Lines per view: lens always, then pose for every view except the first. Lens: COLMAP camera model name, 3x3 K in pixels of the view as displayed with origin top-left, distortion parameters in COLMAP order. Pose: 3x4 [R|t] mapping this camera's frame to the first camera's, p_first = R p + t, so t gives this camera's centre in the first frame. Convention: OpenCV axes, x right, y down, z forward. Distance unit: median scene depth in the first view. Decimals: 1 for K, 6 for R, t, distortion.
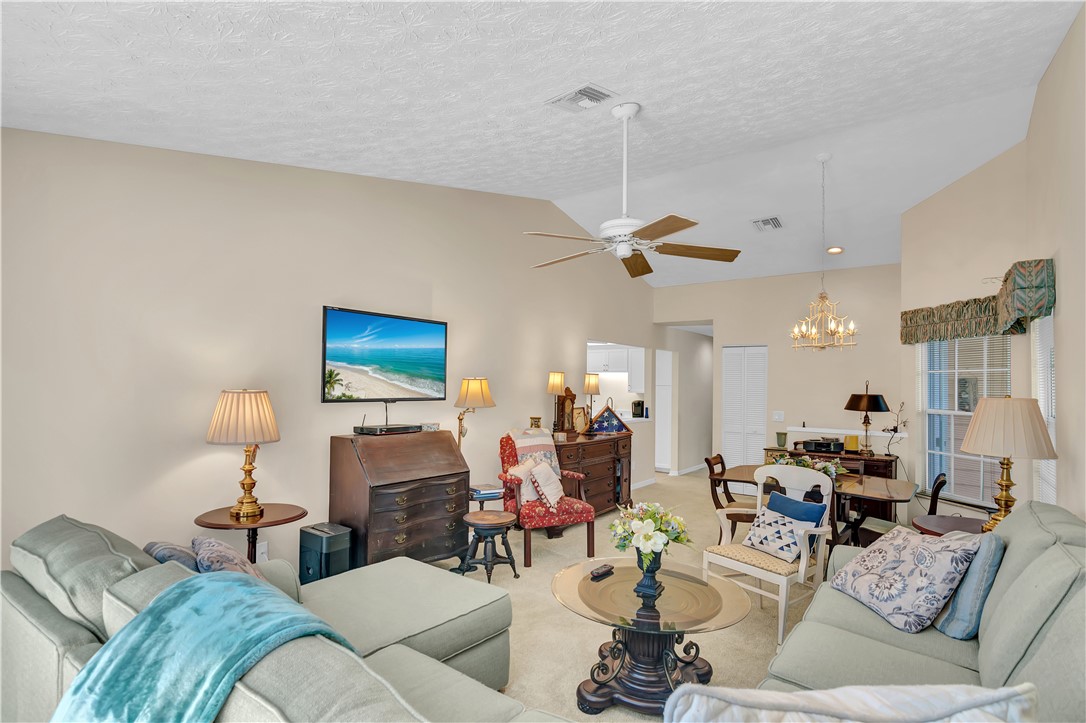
lens RADIAL K [[540.5, 0, 543.0], [0, 540.5, 361.5], [0, 0, 1]] dist [-0.008793, 0.000260]
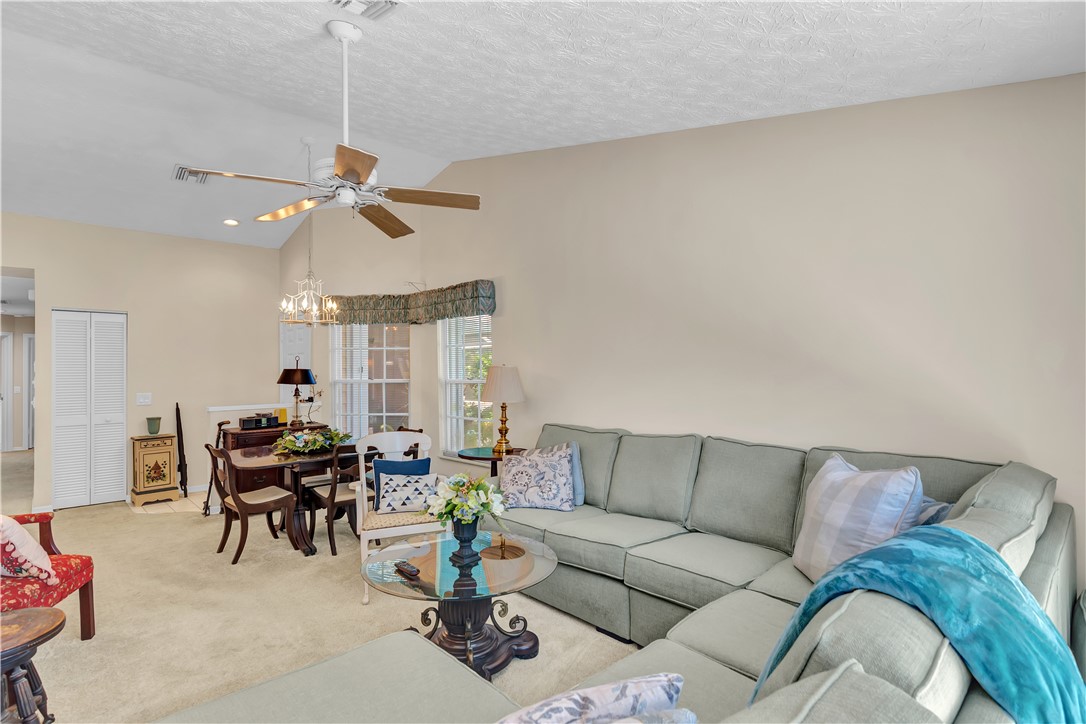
lens RADIAL K [[533.6, 0, 543.1], [0, 533.6, 360.6], [0, 0, 1]] dist [-0.002495, 0.000139]
pose [[0.181459, -0.007660, 0.983369, -0.423841], [-0.031595, 0.999408, 0.013615, 0.016876], [-0.982891, -0.033540, 0.181110, 0.381514]]
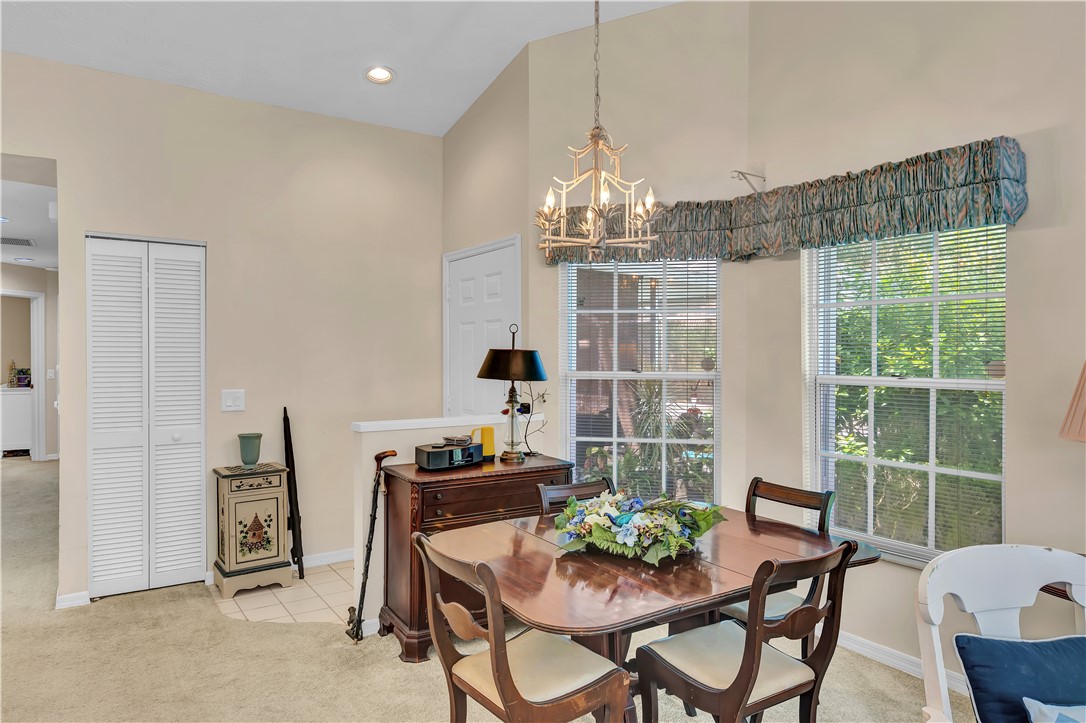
lens RADIAL K [[677.5, 0, 543.0], [0, 677.5, 361.5], [0, 0, 1]] dist [-0.006274, -0.000387]
pose [[0.338858, -0.031272, 0.940318, -0.037987], [-0.039982, 0.998066, 0.047601, 0.046513], [-0.939987, -0.053726, 0.336953, 0.874232]]
